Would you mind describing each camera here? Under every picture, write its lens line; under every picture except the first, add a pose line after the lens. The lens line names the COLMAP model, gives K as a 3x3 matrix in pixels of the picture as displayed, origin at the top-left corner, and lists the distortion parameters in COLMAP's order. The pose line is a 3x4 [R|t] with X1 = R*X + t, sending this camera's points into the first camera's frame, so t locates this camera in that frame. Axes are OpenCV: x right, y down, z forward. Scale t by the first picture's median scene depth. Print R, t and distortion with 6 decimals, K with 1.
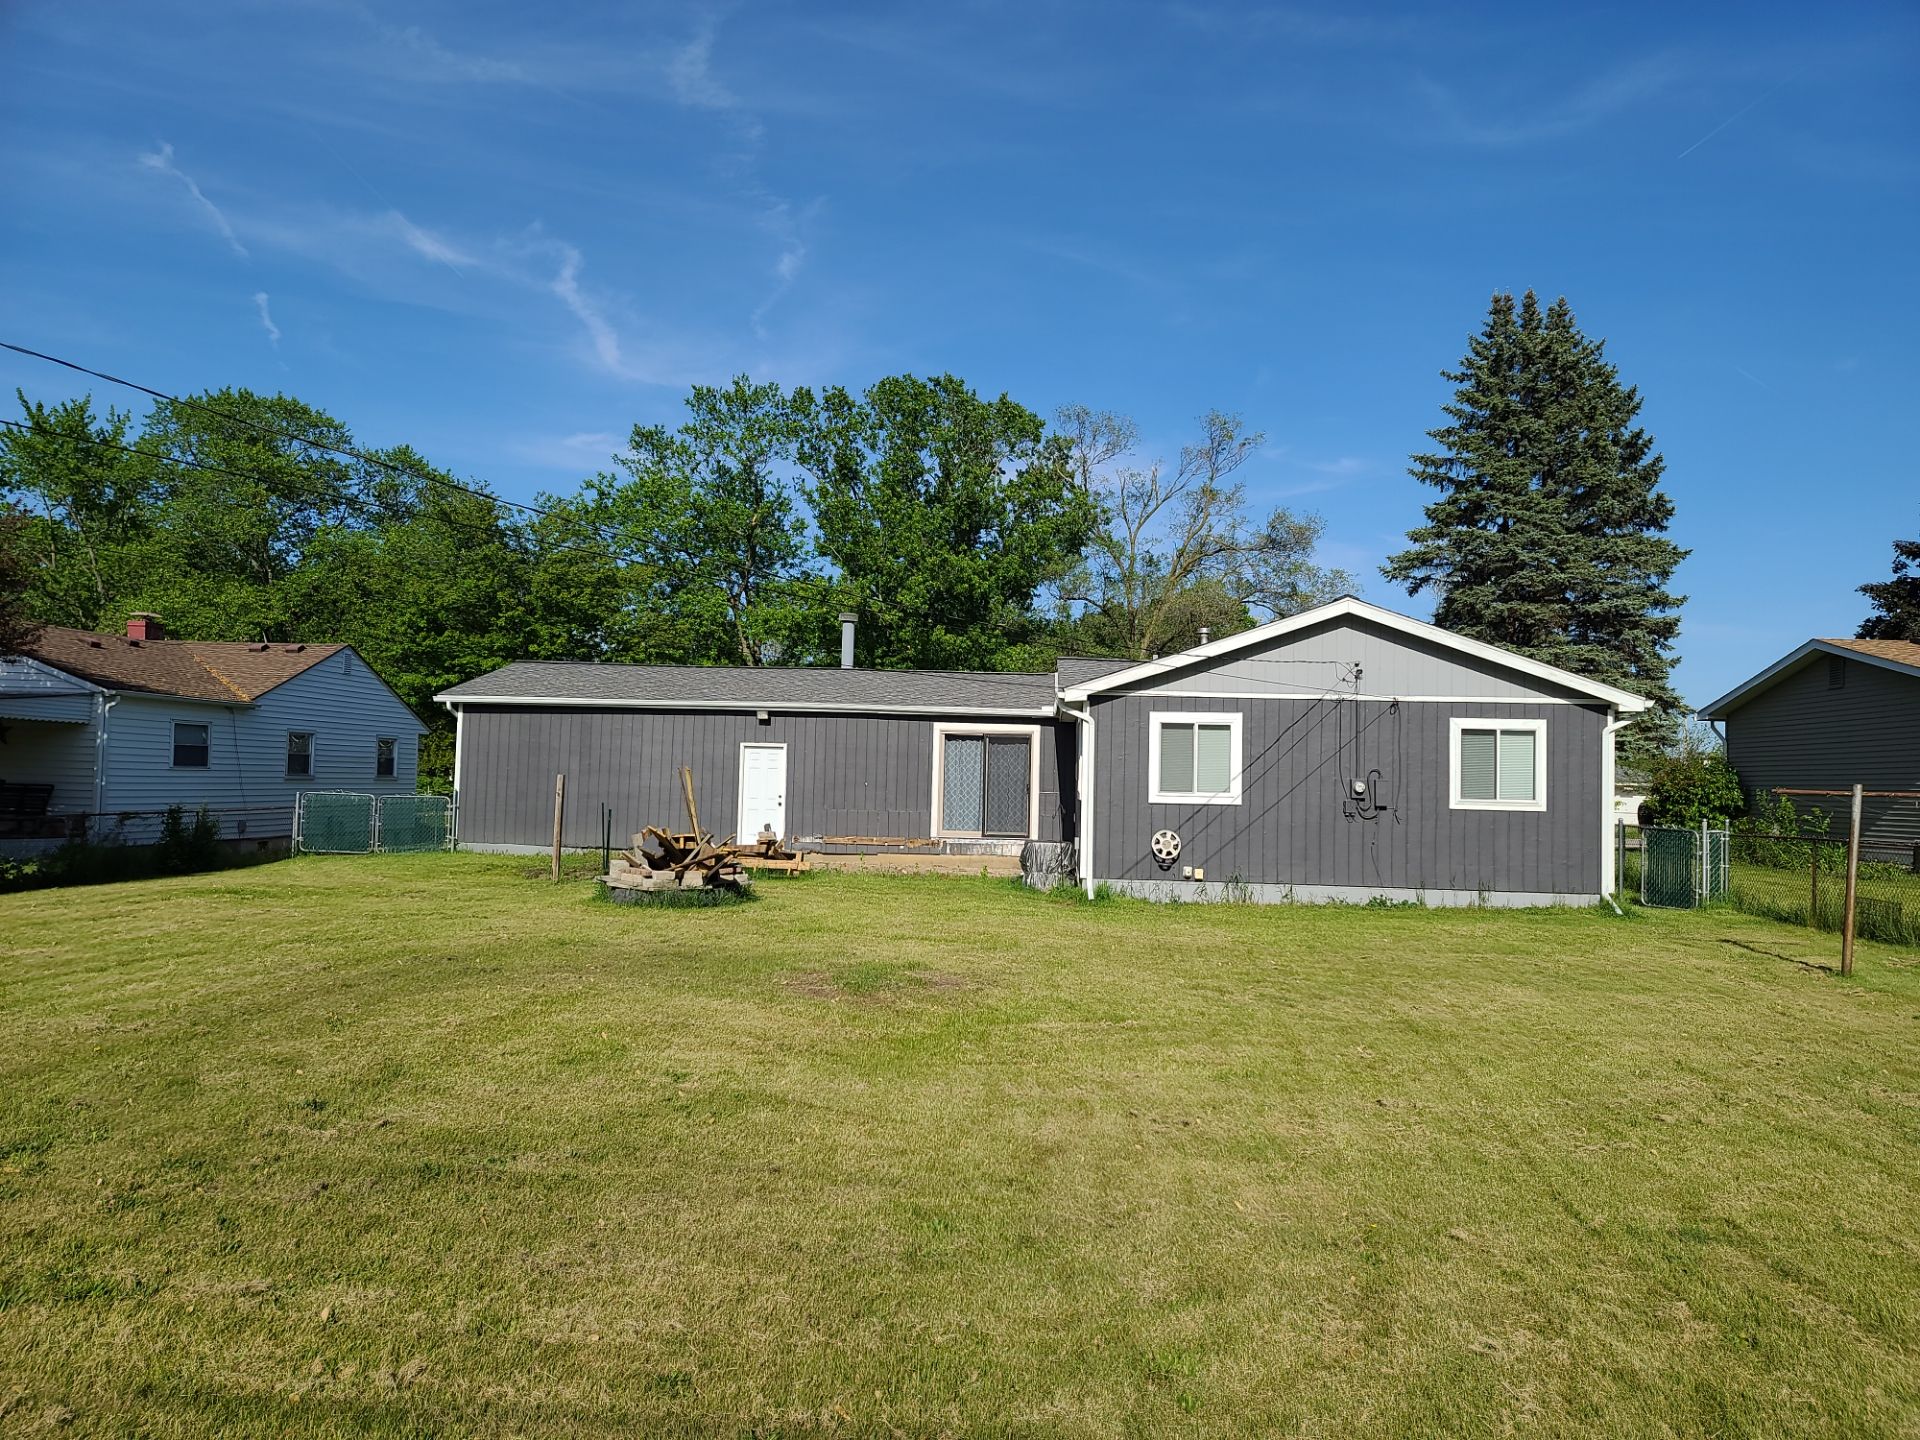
lens RADIAL K [[1367.3, 0, 964.6], [0, 1367.3, 708.0], [0, 0, 1]] dist [0.095269, 0.009417]
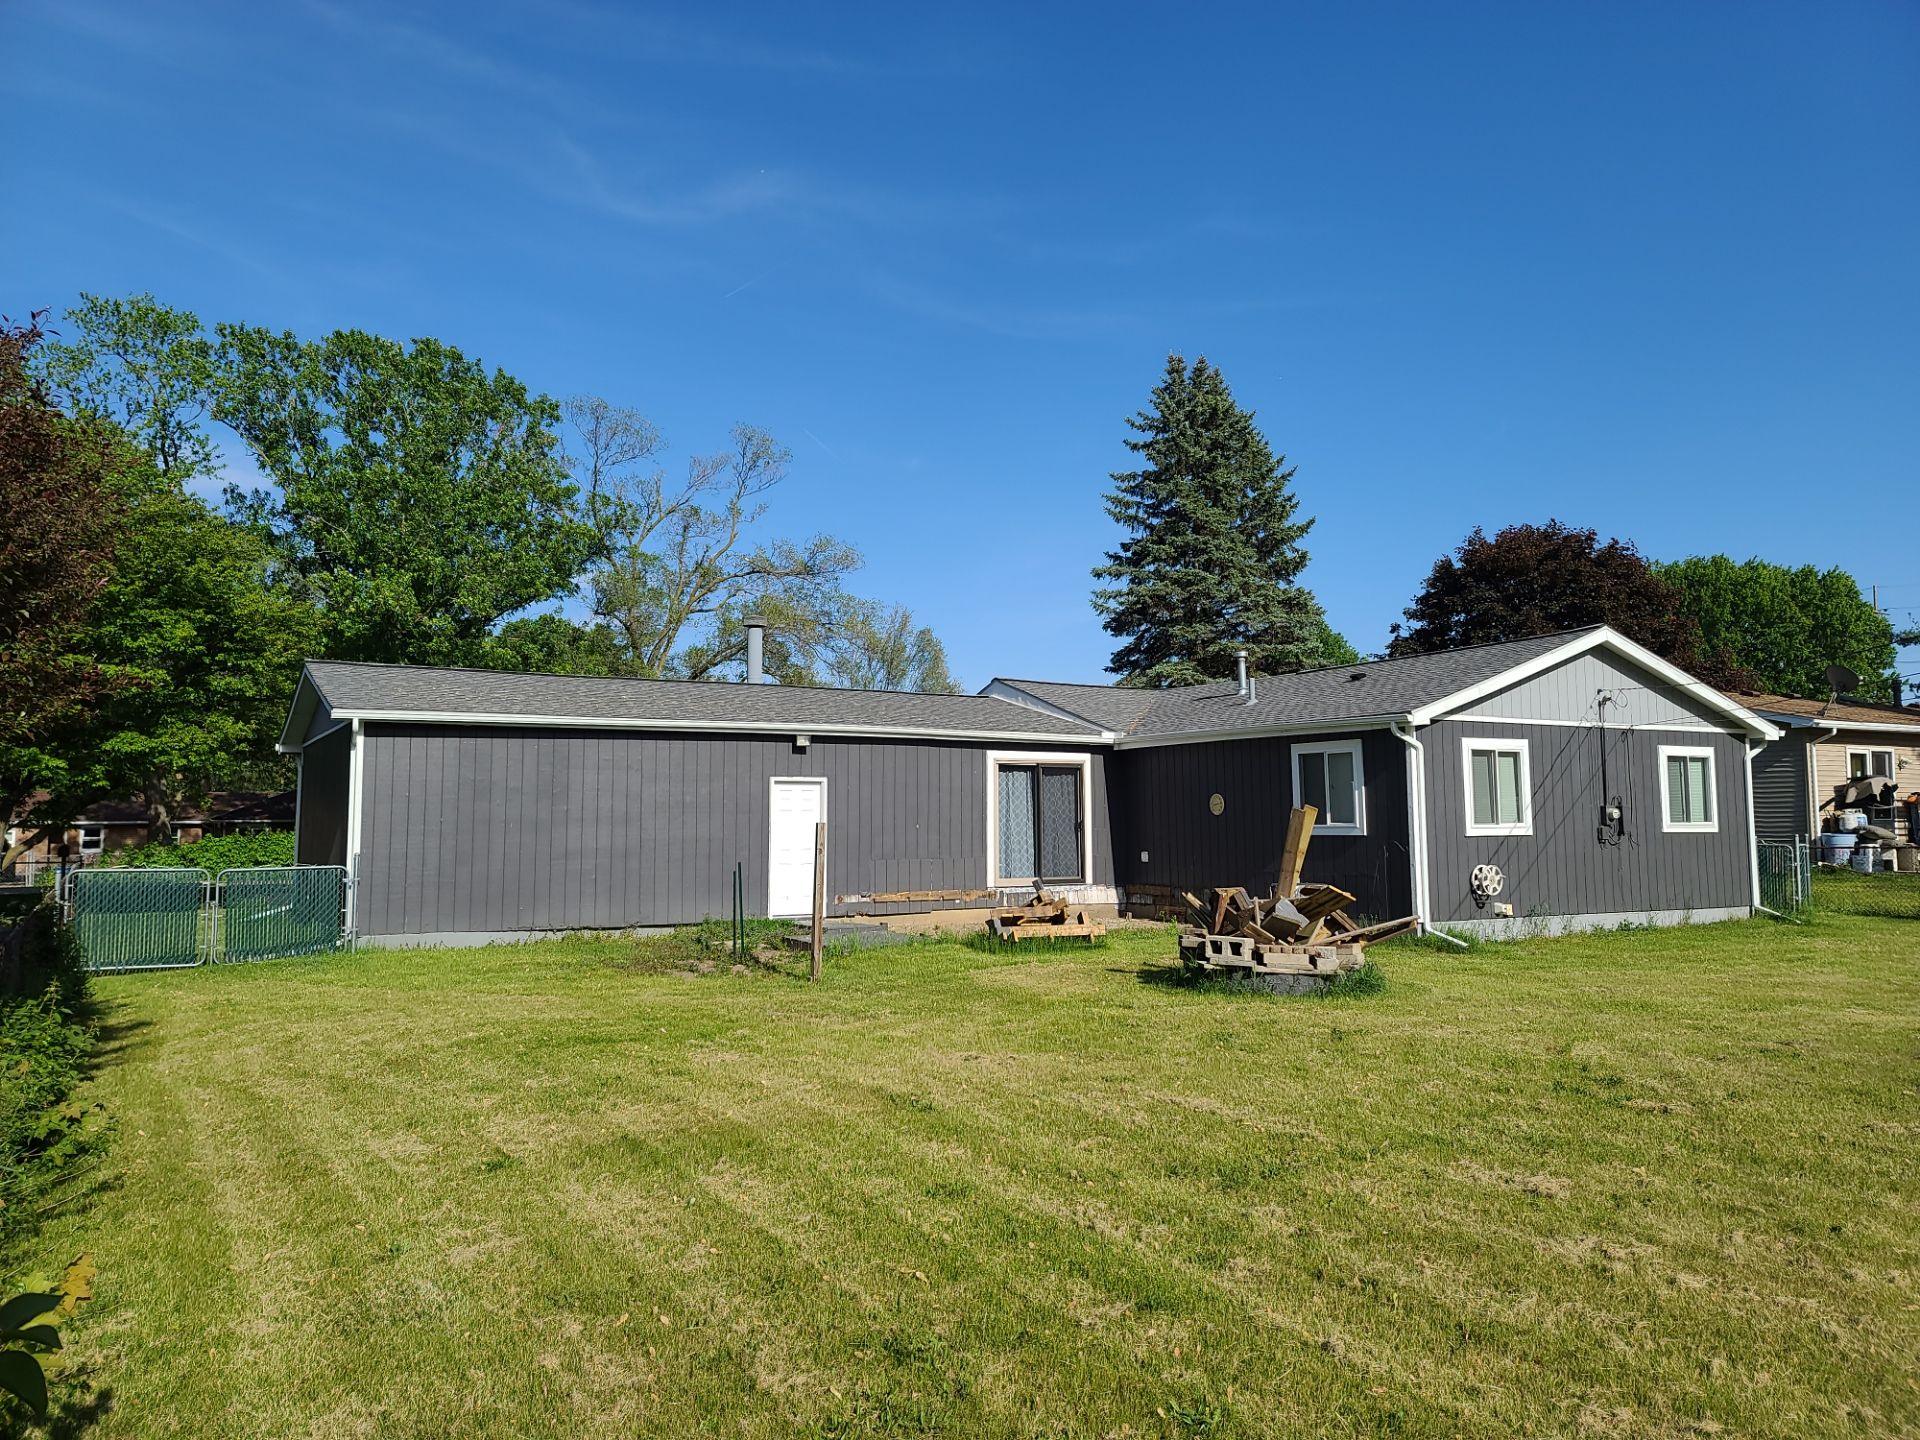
lens RADIAL K [[1367.3, 0, 961.3], [0, 1367.3, 722.0], [0, 0, 1]] dist [0.095269, 0.009417]
pose [[0.831329, 0.011772, 0.555656, -0.505853], [-0.003918, 0.999875, -0.015321, 0.005868], [-0.555767, 0.010560, 0.831271, 0.309960]]
